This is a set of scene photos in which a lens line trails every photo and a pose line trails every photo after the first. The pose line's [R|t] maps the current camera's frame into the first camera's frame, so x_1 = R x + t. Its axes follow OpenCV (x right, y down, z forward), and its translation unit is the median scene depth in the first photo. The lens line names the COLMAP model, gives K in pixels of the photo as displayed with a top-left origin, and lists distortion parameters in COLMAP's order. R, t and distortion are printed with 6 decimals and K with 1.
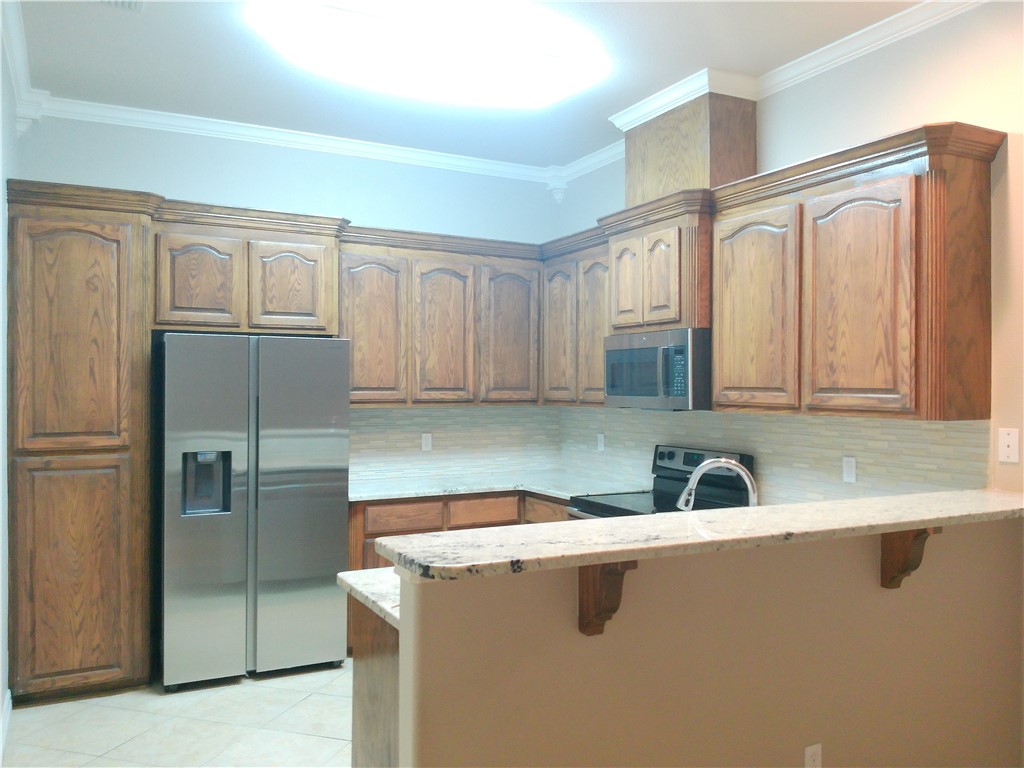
lens RADIAL K [[845.7, 0, 512.0], [0, 845.7, 384.0], [0, 0, 1]] dist [0.126417, -0.255285]
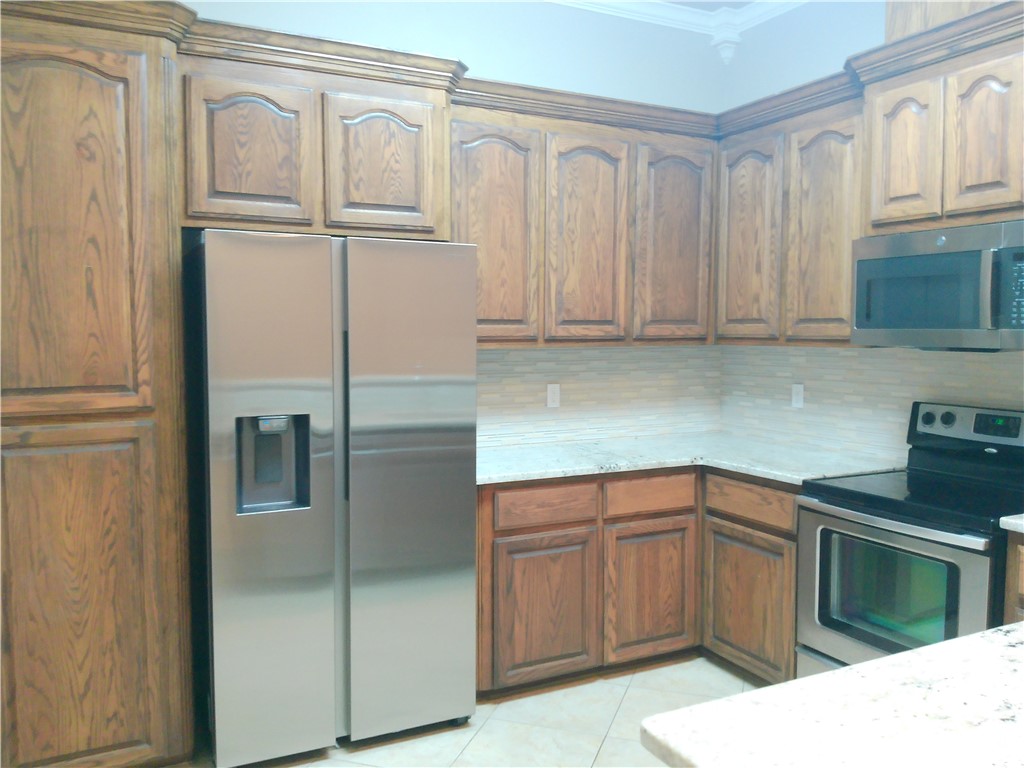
lens RADIAL K [[845.7, 0, 512.0], [0, 845.7, 384.0], [0, 0, 1]] dist [0.126417, -0.255285]
pose [[0.999921, -0.001303, -0.012488, -0.168933], [0.002158, 0.997633, 0.068728, 0.011187], [0.012369, -0.068749, 0.997557, 0.363854]]
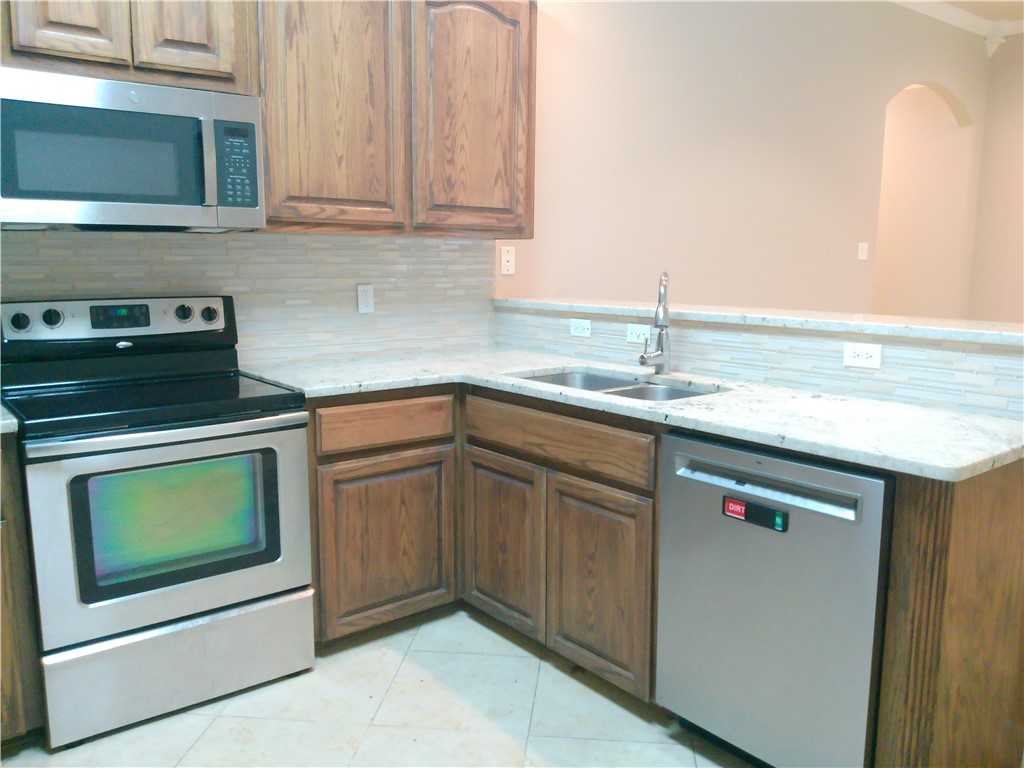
lens RADIAL K [[845.7, 0, 512.0], [0, 845.7, 384.0], [0, 0, 1]] dist [0.126417, -0.255285]
pose [[-0.200163, -0.151716, 0.967945, -0.468562], [-0.008353, 0.988166, 0.153158, 0.045123], [-0.979727, 0.022572, -0.199062, 0.927591]]
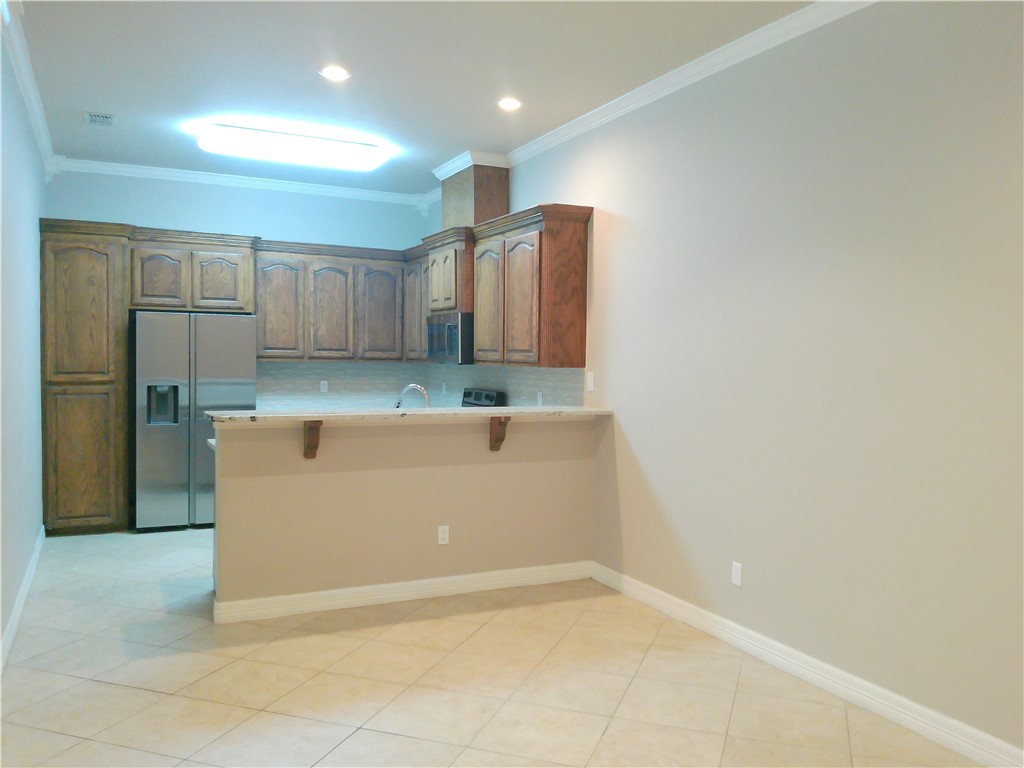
lens RADIAL K [[847.5, 0, 512.0], [0, 847.5, 384.0], [0, 0, 1]] dist [0.128697, -0.285311]
pose [[0.999526, 0.012929, -0.027947, 0.347666], [-0.011886, 0.999239, 0.037159, 0.008527], [0.028406, -0.036810, 0.998918, -0.597589]]
